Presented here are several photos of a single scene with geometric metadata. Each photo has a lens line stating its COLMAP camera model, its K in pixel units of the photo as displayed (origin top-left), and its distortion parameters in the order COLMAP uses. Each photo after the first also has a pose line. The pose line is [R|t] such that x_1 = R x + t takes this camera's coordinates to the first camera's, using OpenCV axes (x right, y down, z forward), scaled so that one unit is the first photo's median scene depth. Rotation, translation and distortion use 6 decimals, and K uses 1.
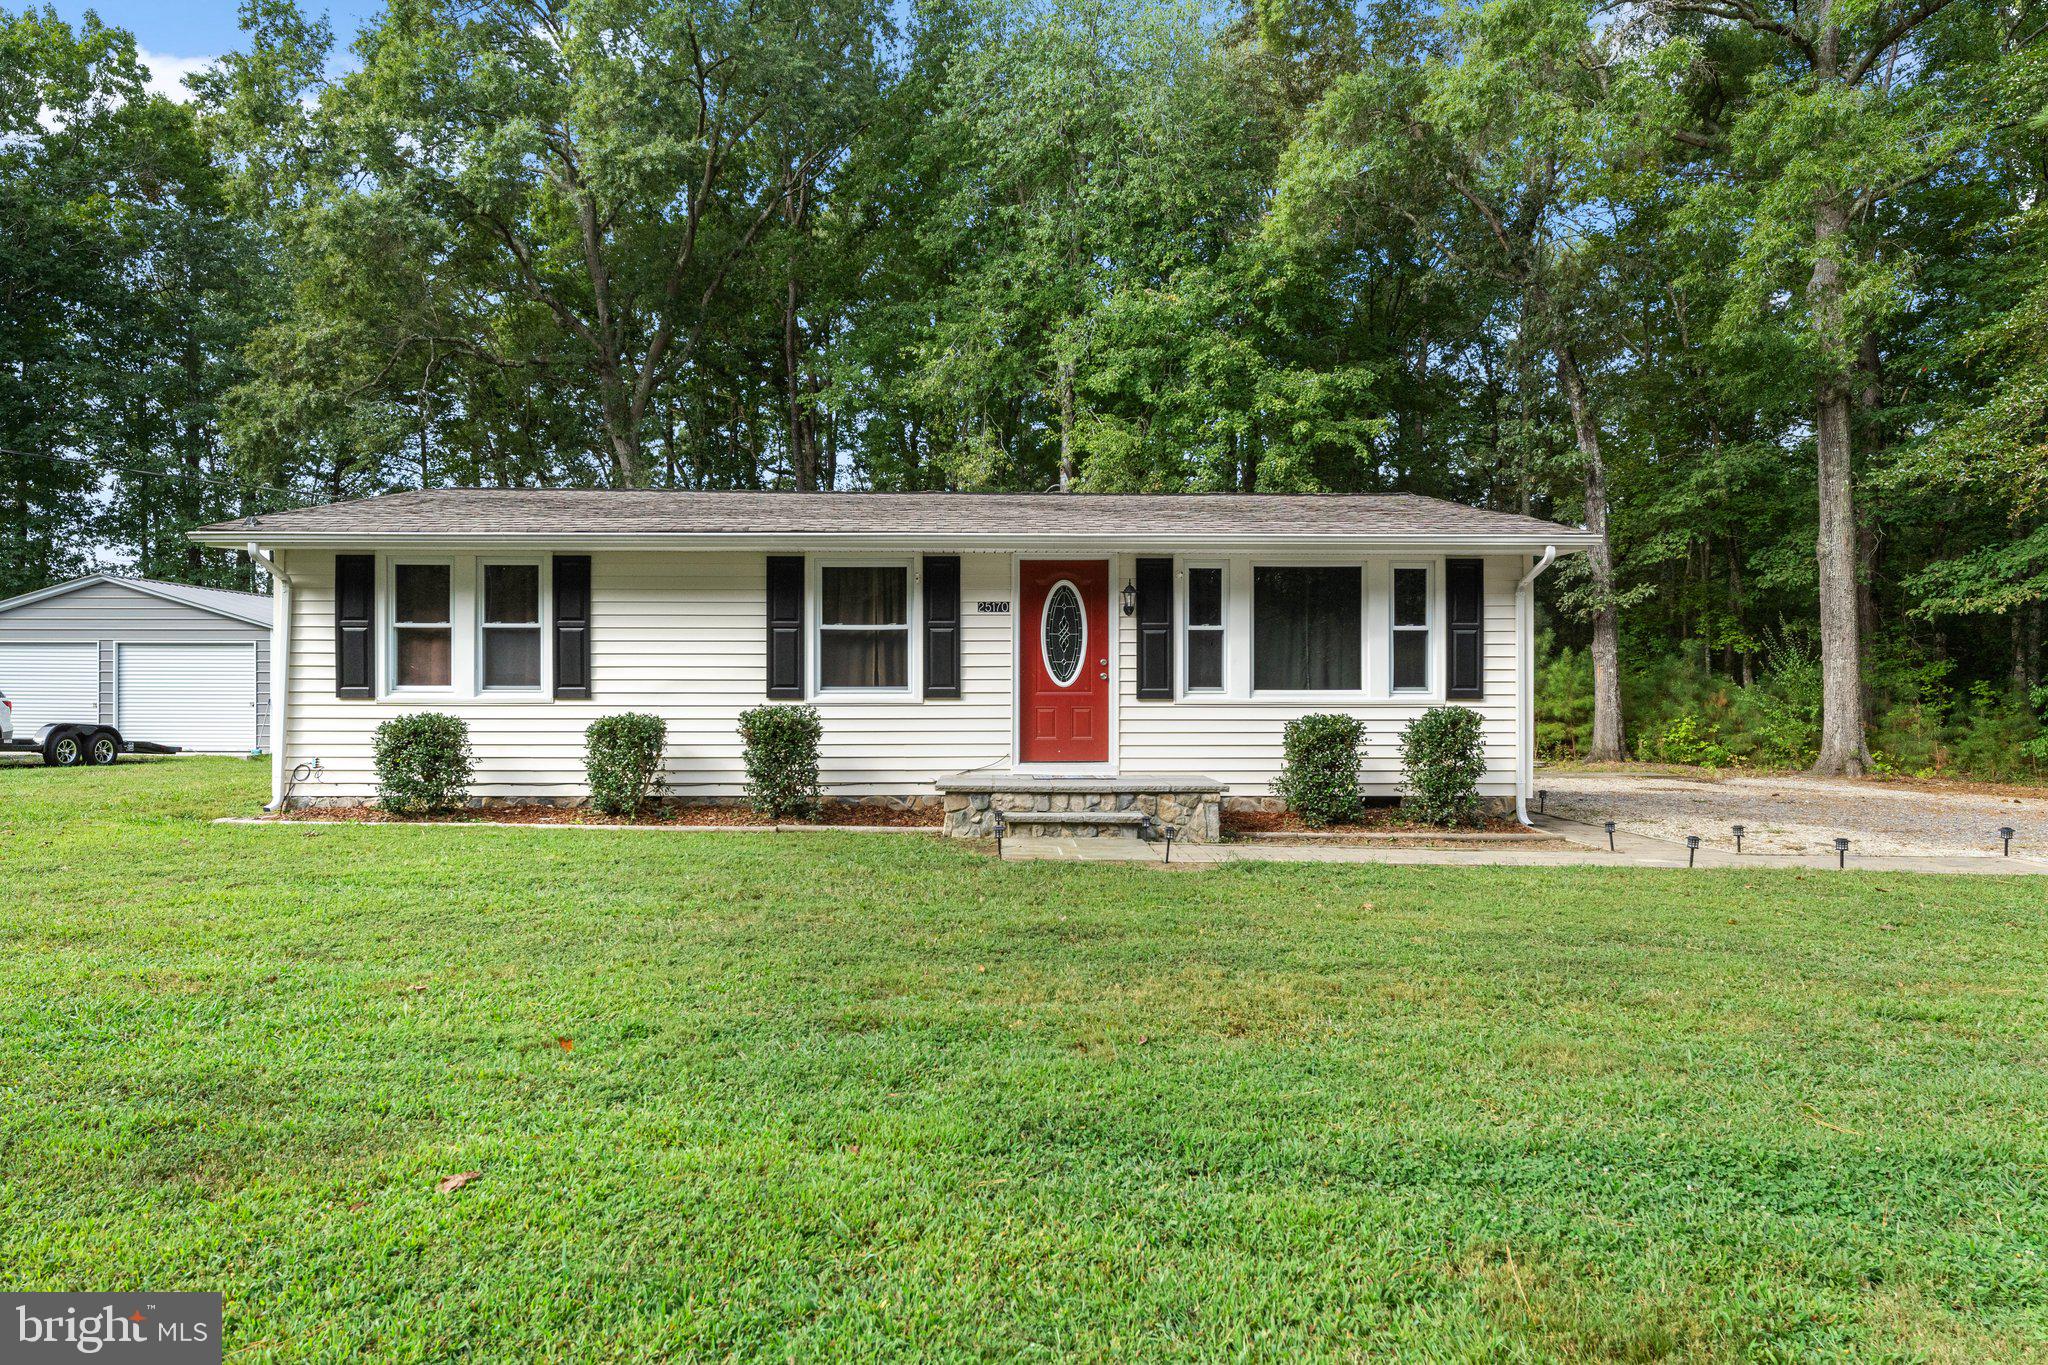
lens RADIAL K [[1142.6, 0, 1014.1], [0, 1142.6, 699.5], [0, 0, 1]] dist [0.002514, 0.002353]
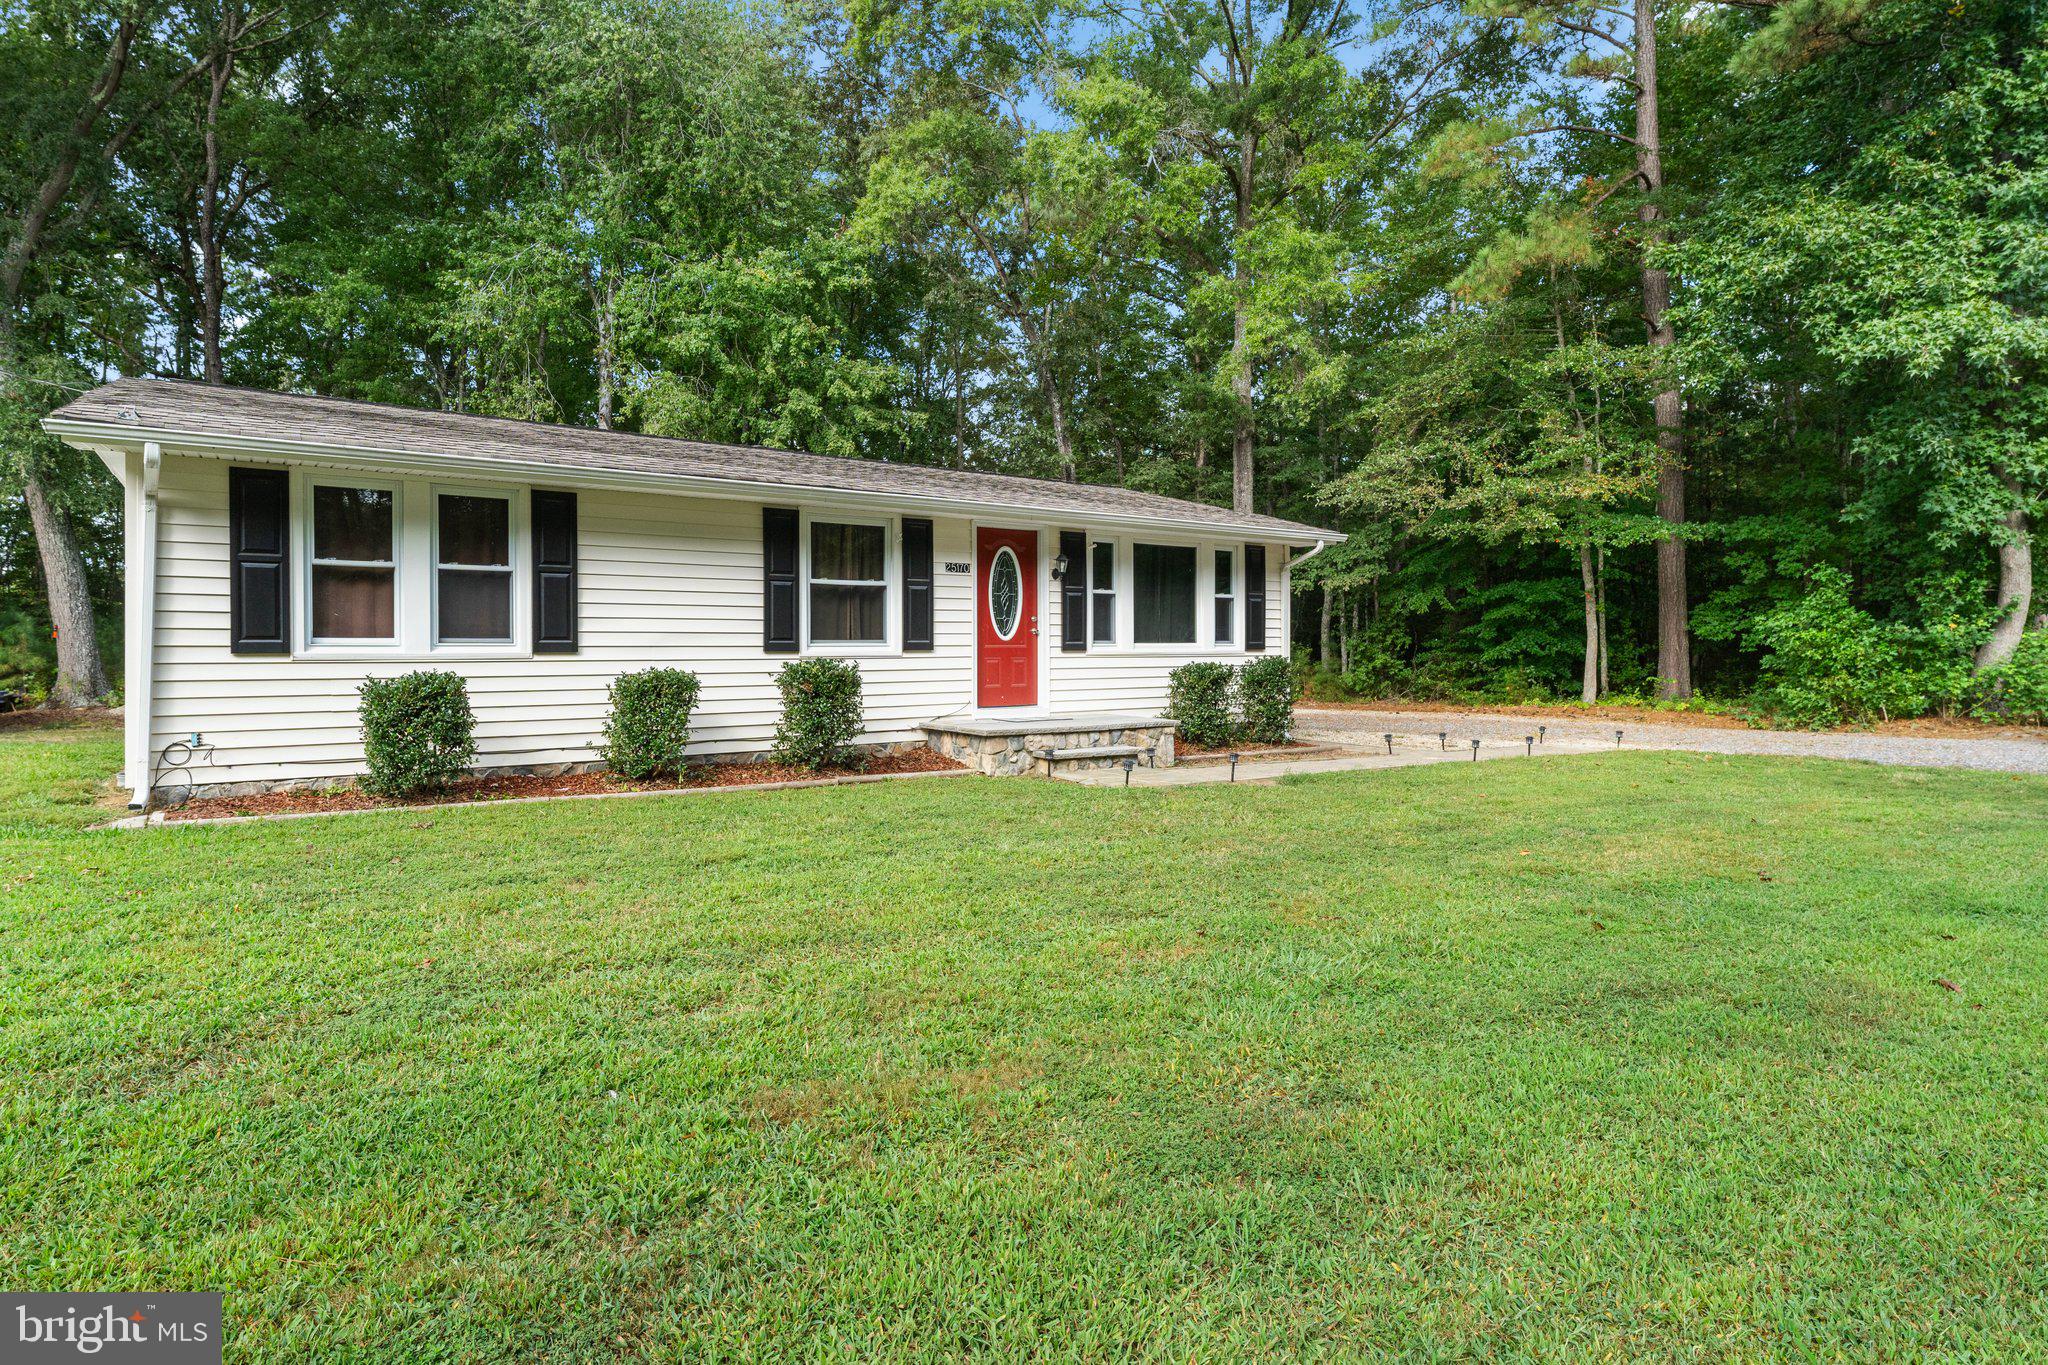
lens RADIAL K [[1051.9, 0, 990.1], [0, 1051.9, 659.6], [0, 0, 1]] dist [-0.009595, 0.000024]
pose [[0.836837, -0.008459, 0.547387, -0.546952], [0.002801, 0.999934, 0.011170, -0.003783], [-0.547445, -0.007814, 0.836805, 0.134420]]
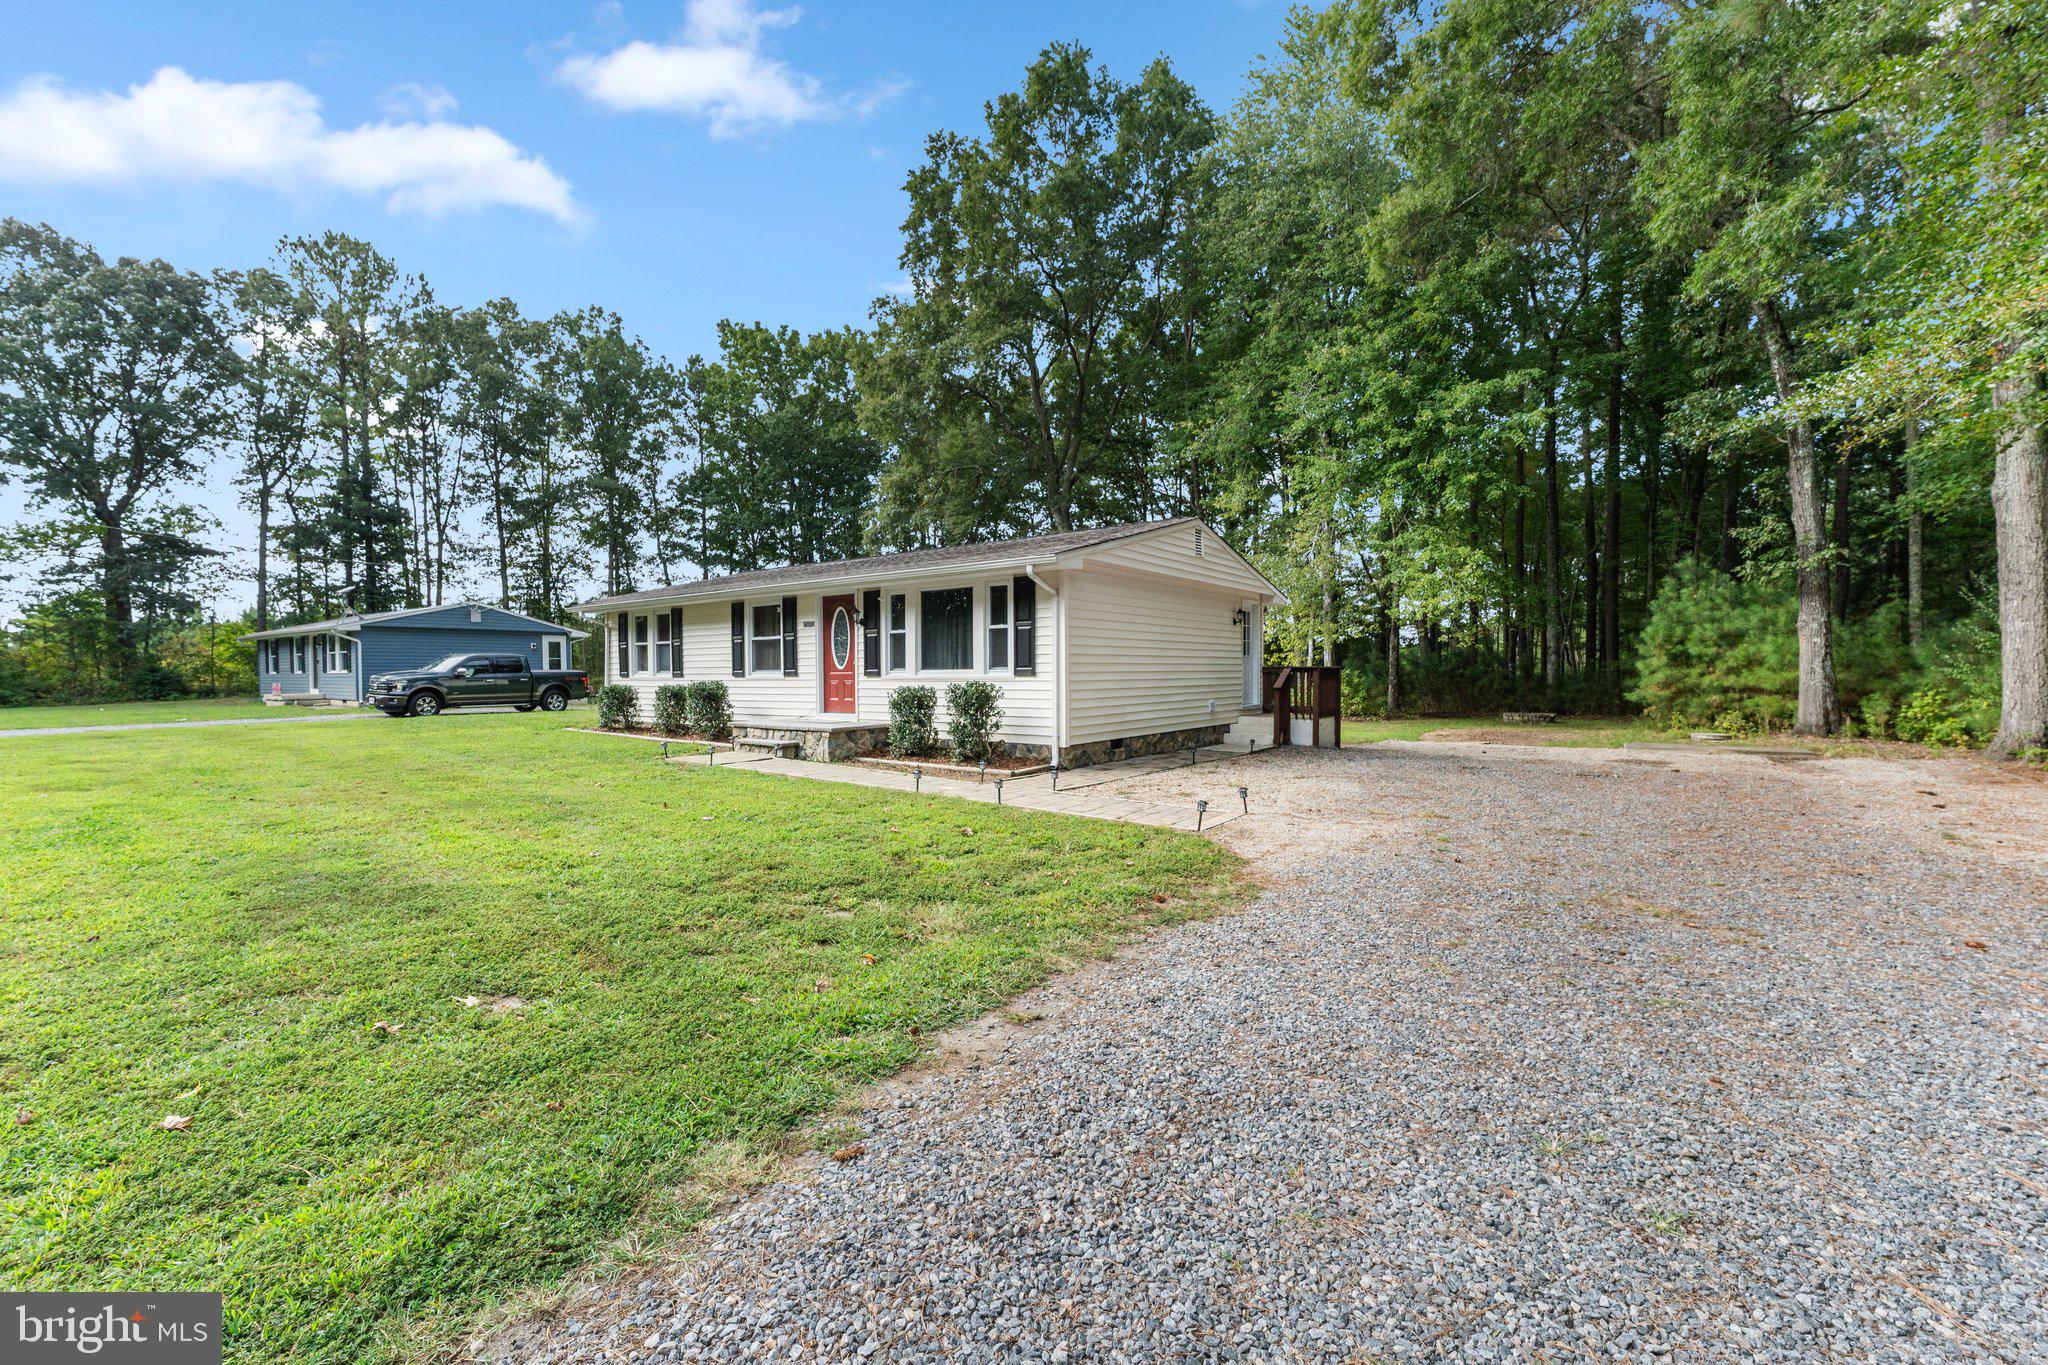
lens RADIAL K [[840.3, 0, 1018.7], [0, 840.3, 667.1], [0, 0, 1]] dist [0.001810, -0.000785]
pose [[0.790383, -0.008674, -0.612551, 1.027125], [0.003786, 0.999950, -0.009275, -0.001273], [0.612601, 0.005012, 0.790376, 0.176661]]
